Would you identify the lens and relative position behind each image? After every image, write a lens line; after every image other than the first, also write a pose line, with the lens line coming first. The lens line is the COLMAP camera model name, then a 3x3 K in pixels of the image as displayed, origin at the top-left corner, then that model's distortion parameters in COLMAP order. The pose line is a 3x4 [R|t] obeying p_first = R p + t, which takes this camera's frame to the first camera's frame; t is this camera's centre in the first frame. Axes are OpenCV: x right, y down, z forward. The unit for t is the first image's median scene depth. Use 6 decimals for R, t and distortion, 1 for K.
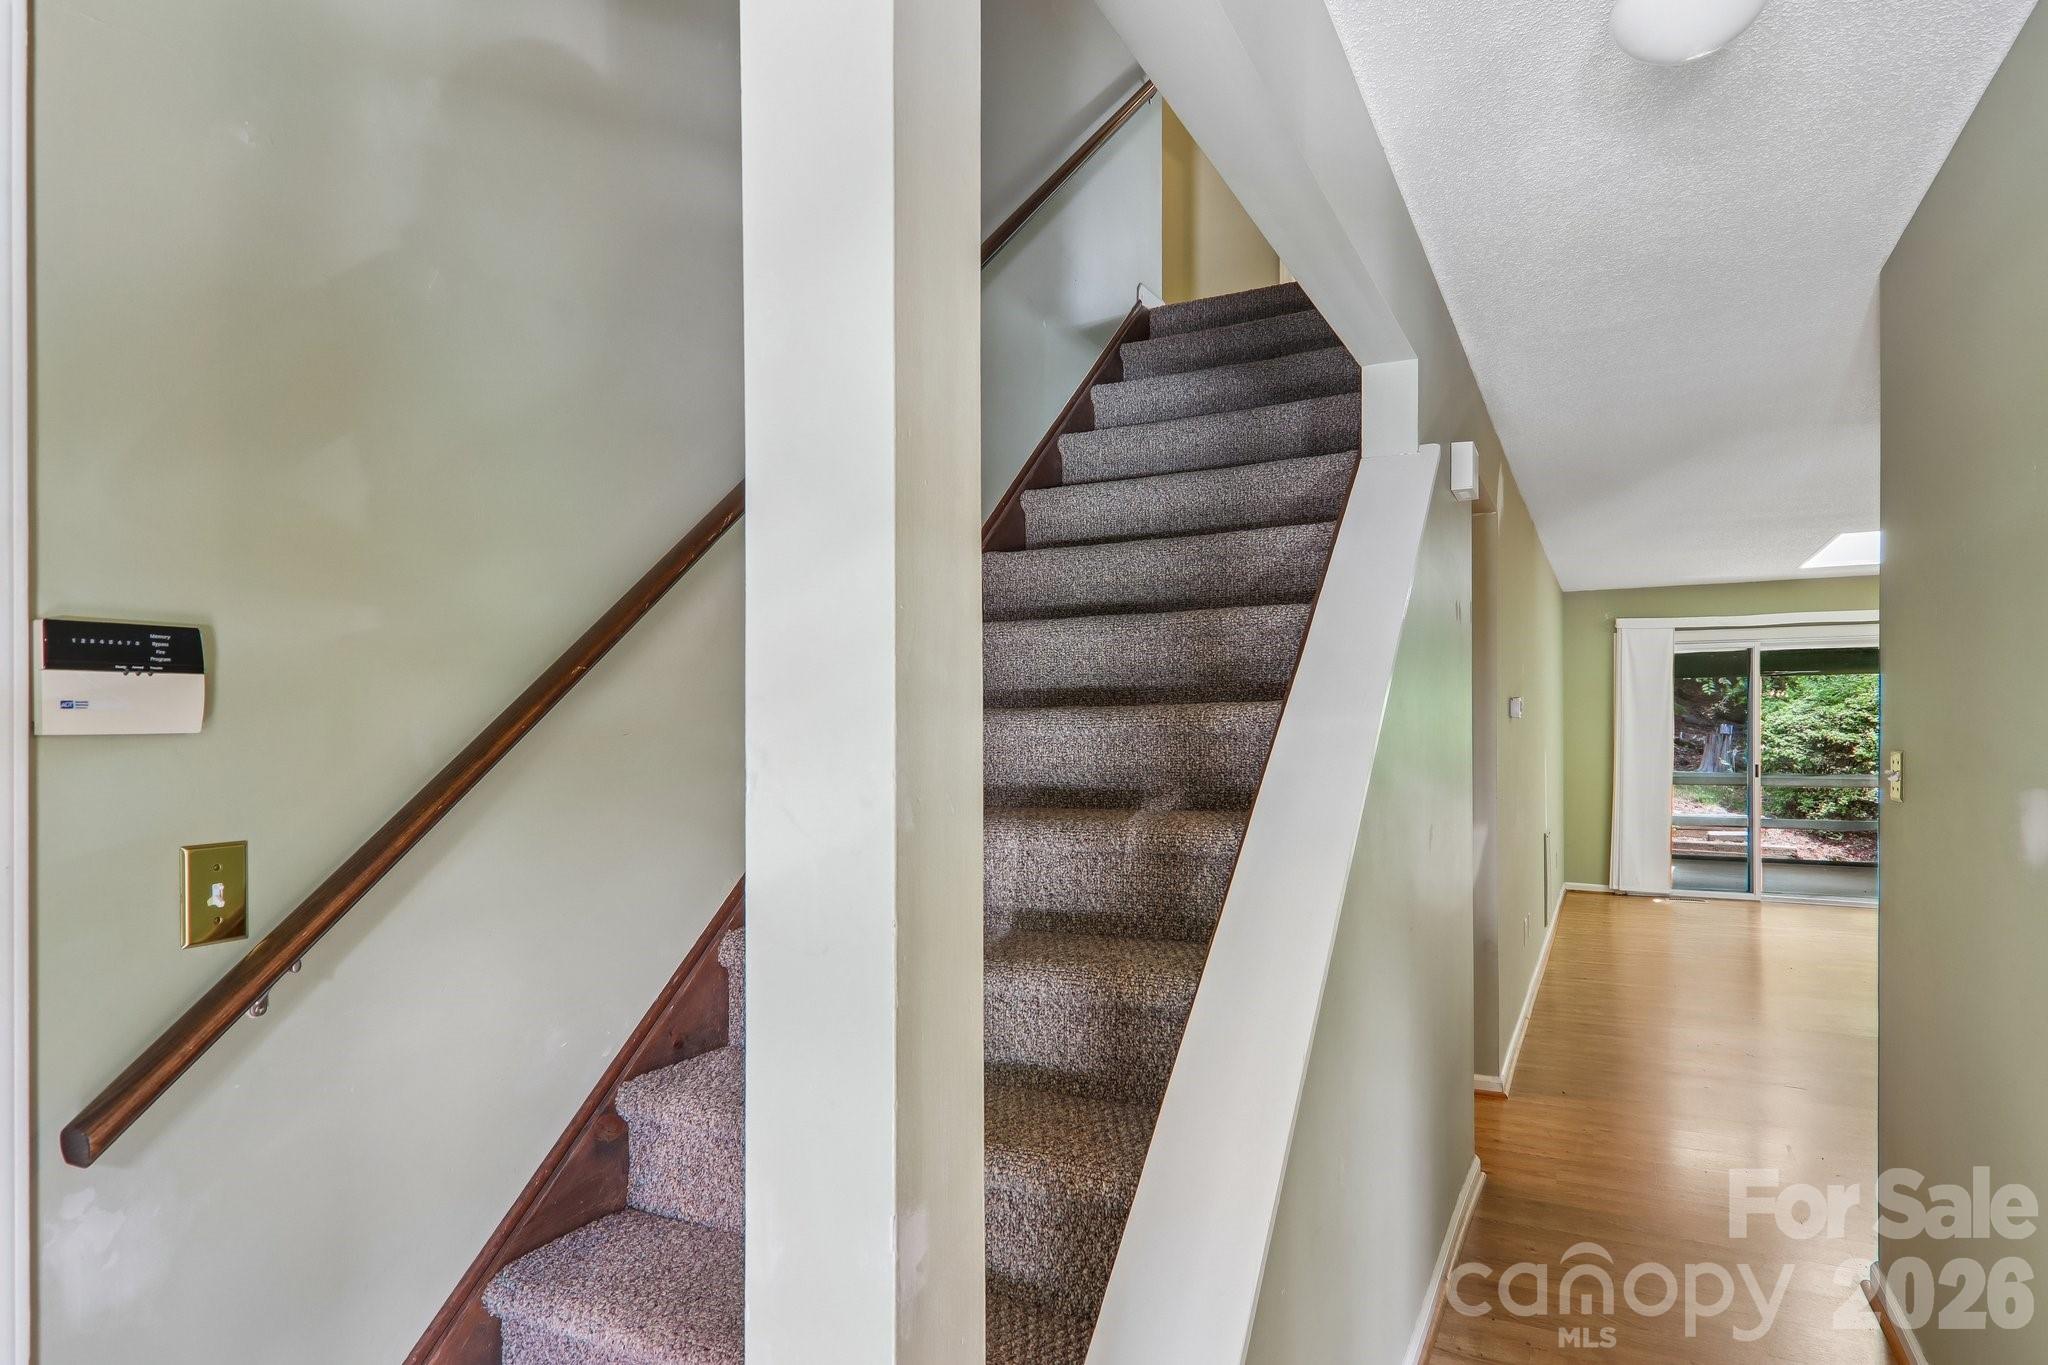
lens RADIAL K [[1154.1, 0, 1031.7], [0, 1154.1, 721.9], [0, 0, 1]] dist [0.019045, -0.000330]
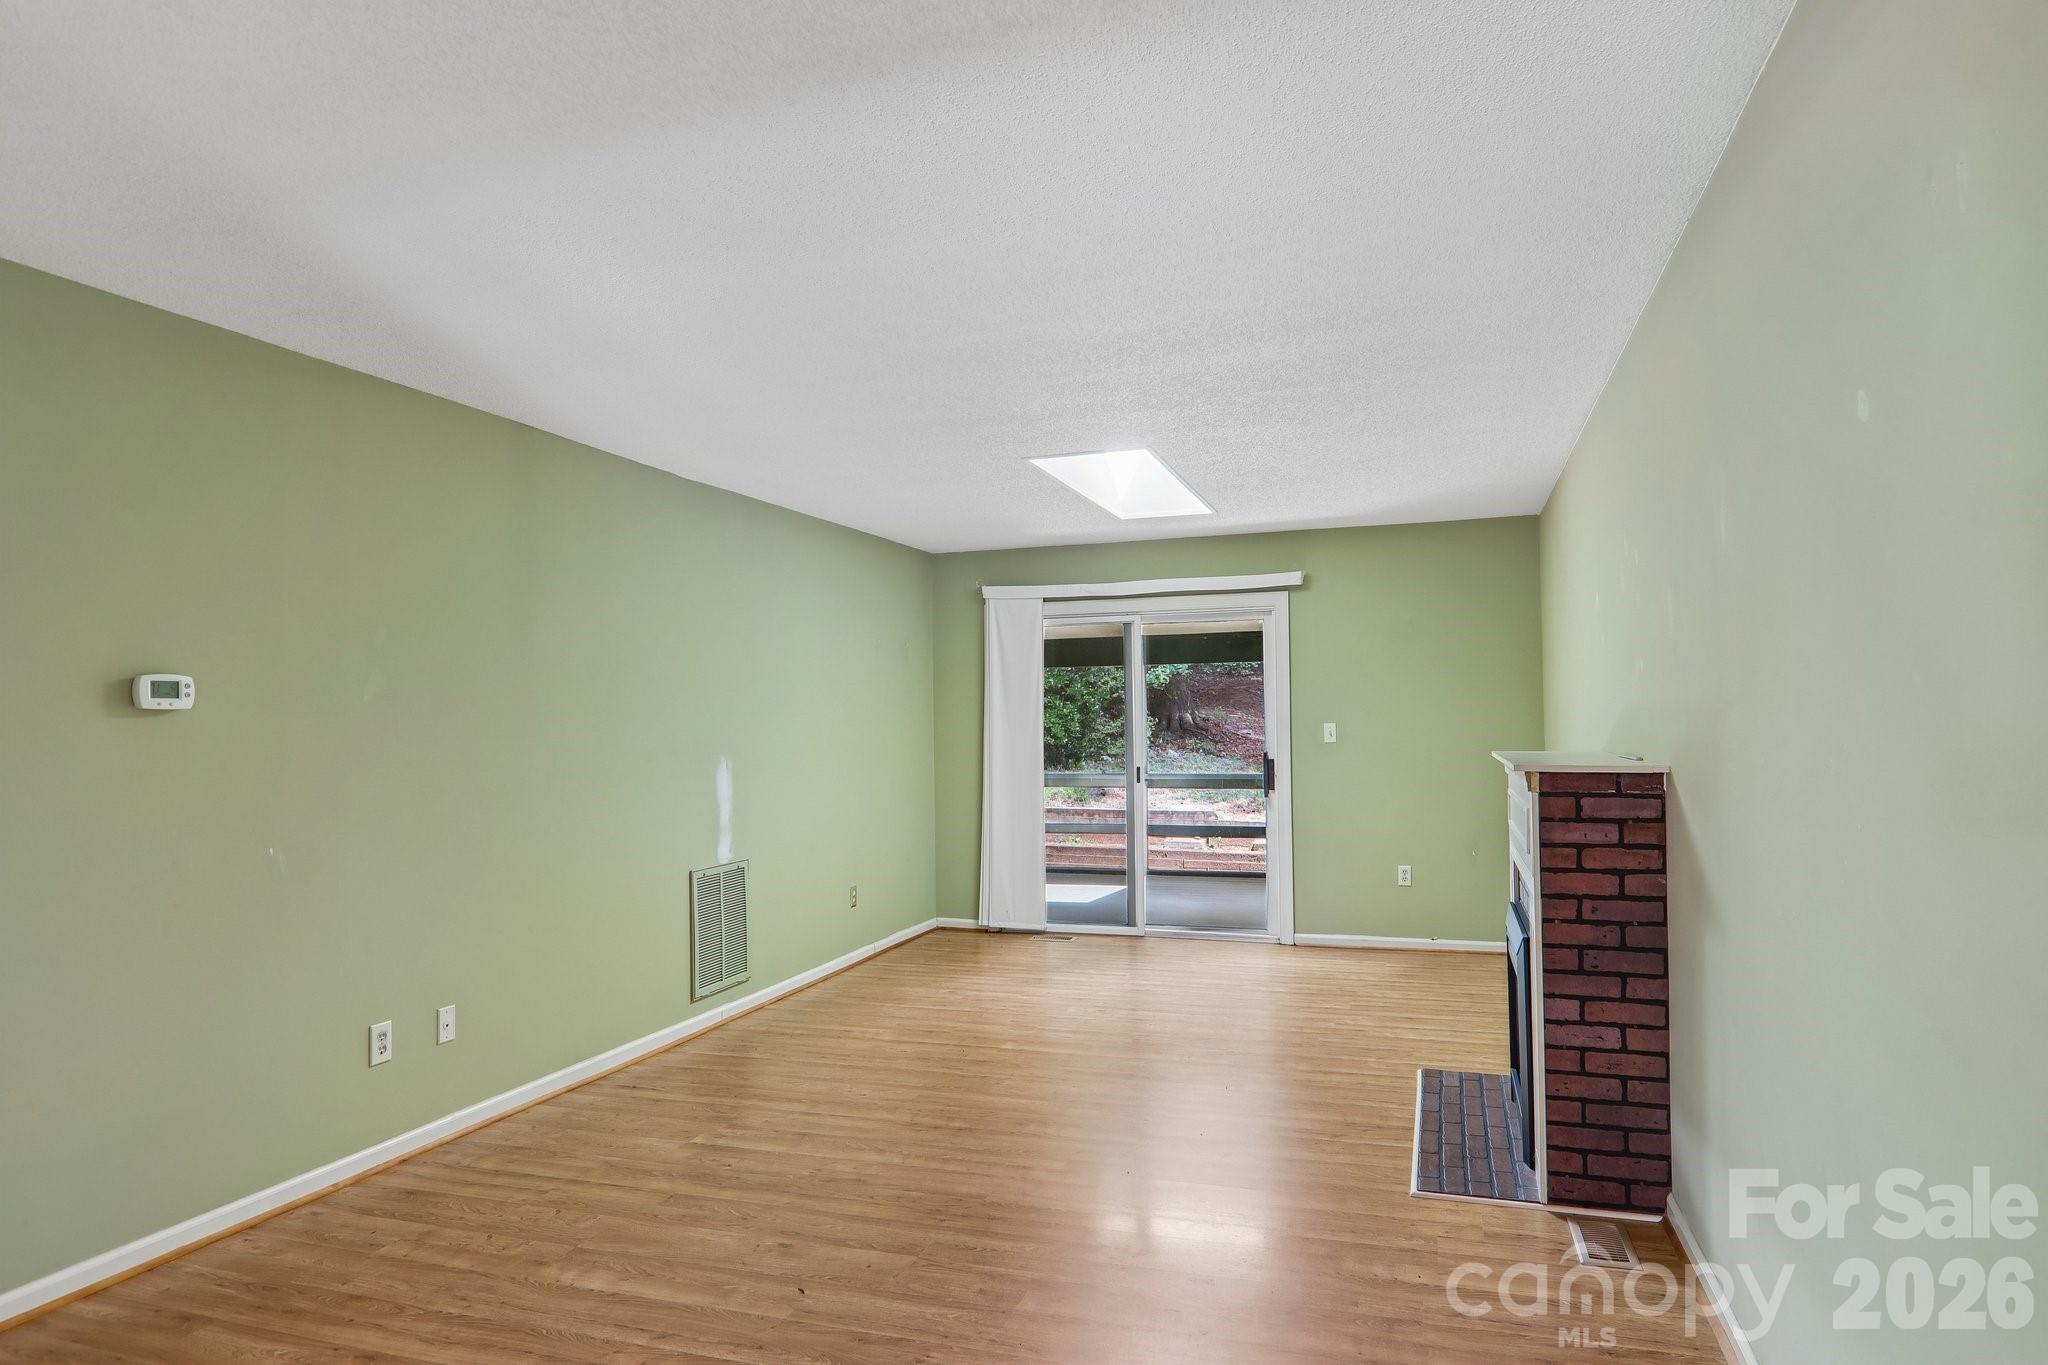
lens RADIAL K [[1207.3, 0, 1025.4], [0, 1207.3, 705.0], [0, 0, 1]] dist [0.005500, -0.021316]
pose [[0.990052, -0.006976, 0.140526, 0.295121], [0.008816, 0.999883, -0.012471, 0.002294], [-0.140423, 0.013586, 0.989998, 0.121887]]
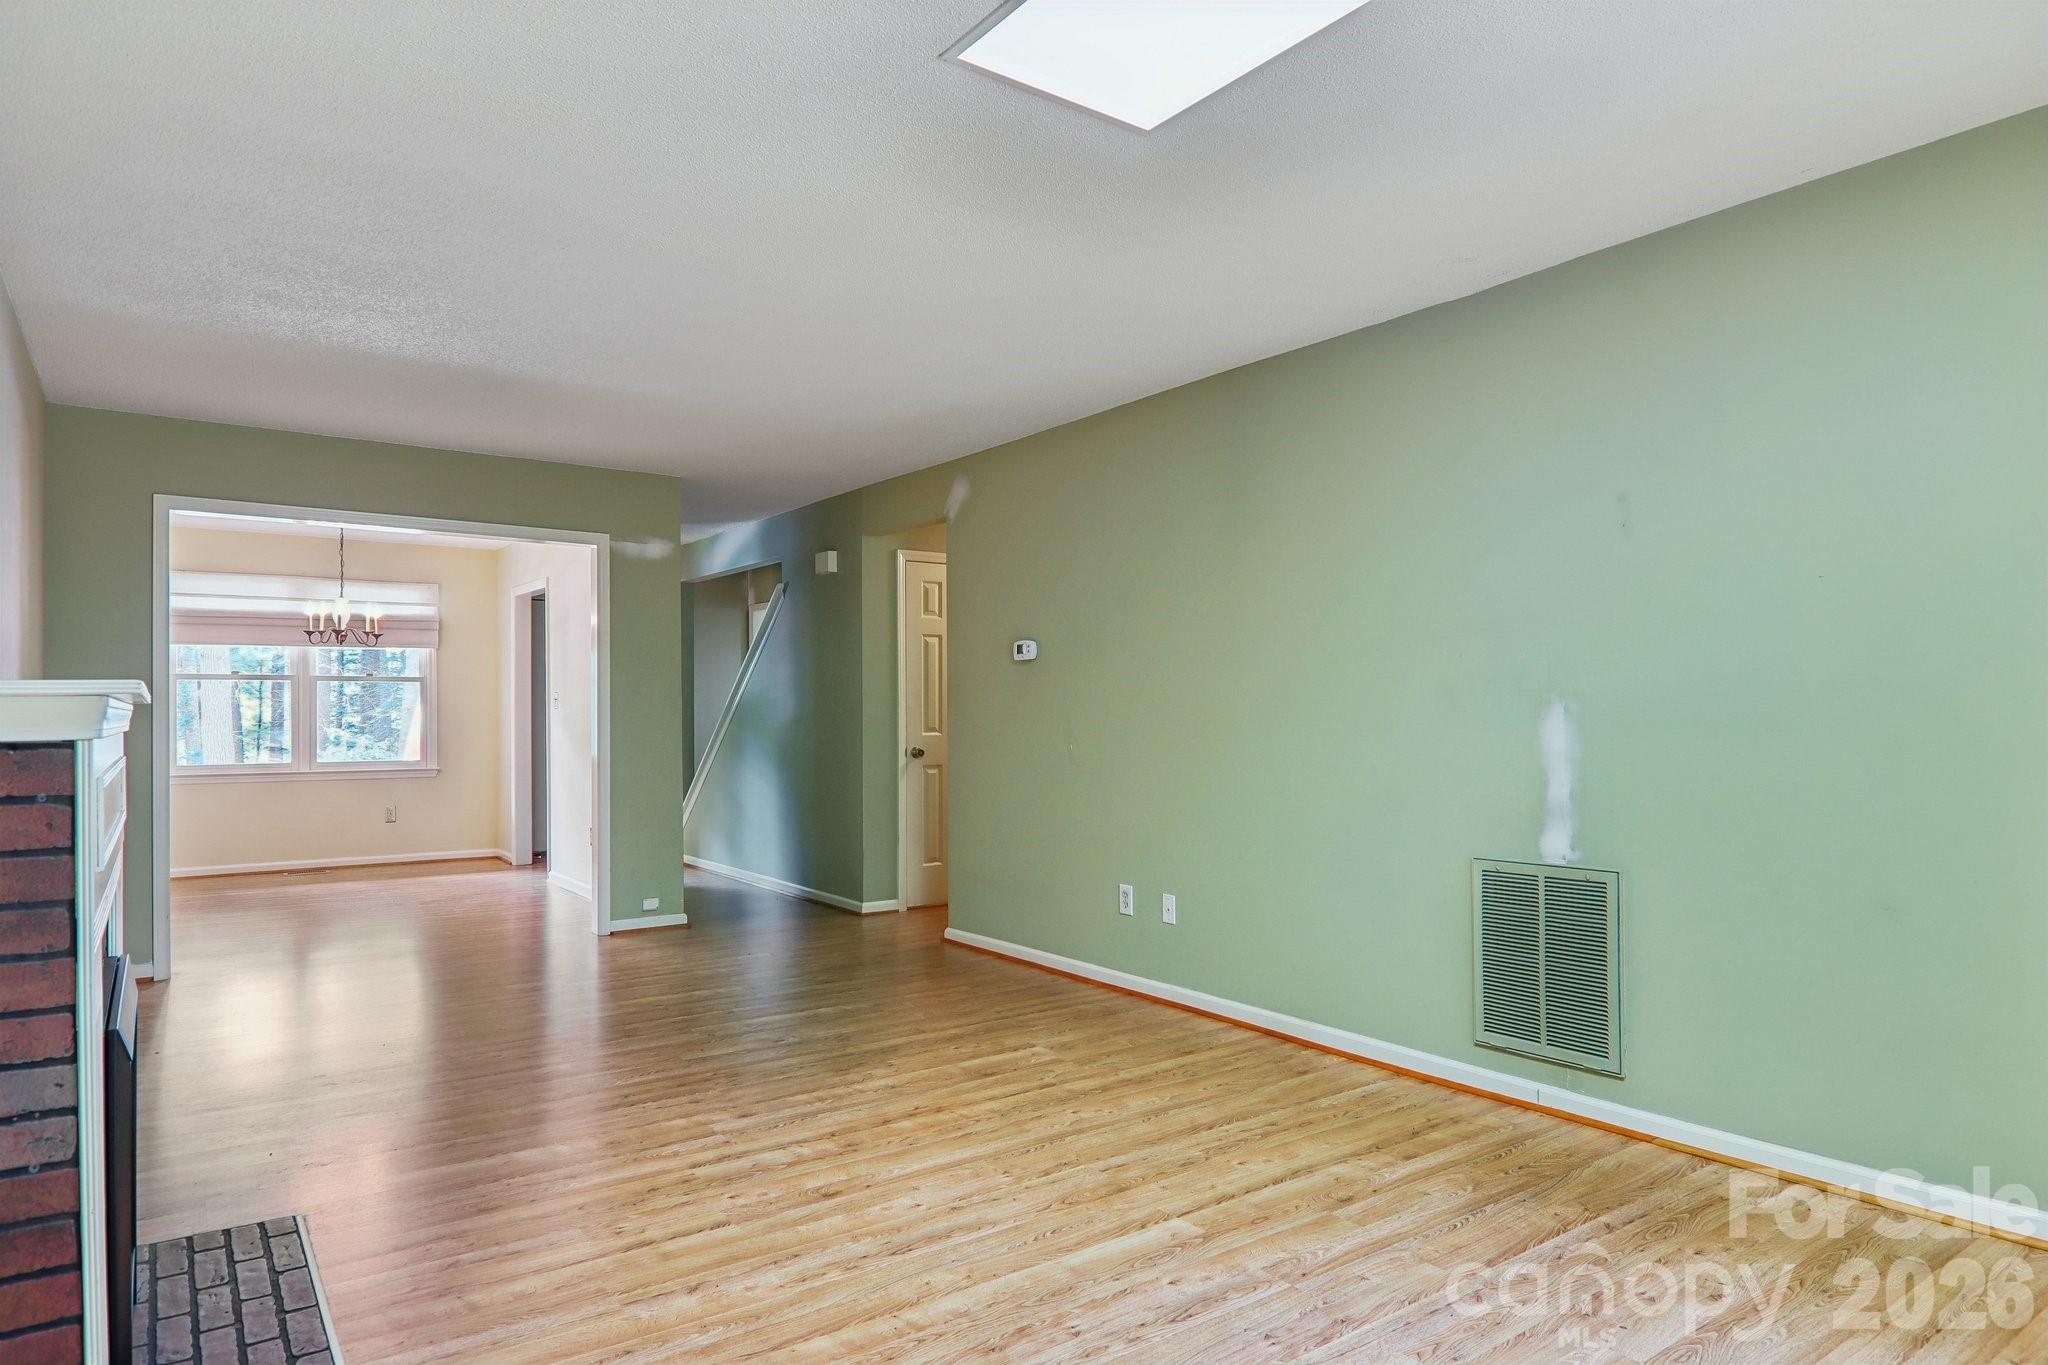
lens RADIAL K [[1207.3, 0, 1025.4], [0, 1207.3, 705.0], [0, 0, 1]] dist [0.005500, -0.021316]
pose [[-0.461391, 0.002206, -0.887194, 0.542633], [0.010564, 0.999940, -0.003008, 0.016126], [0.887134, -0.010761, -0.461387, 0.581011]]
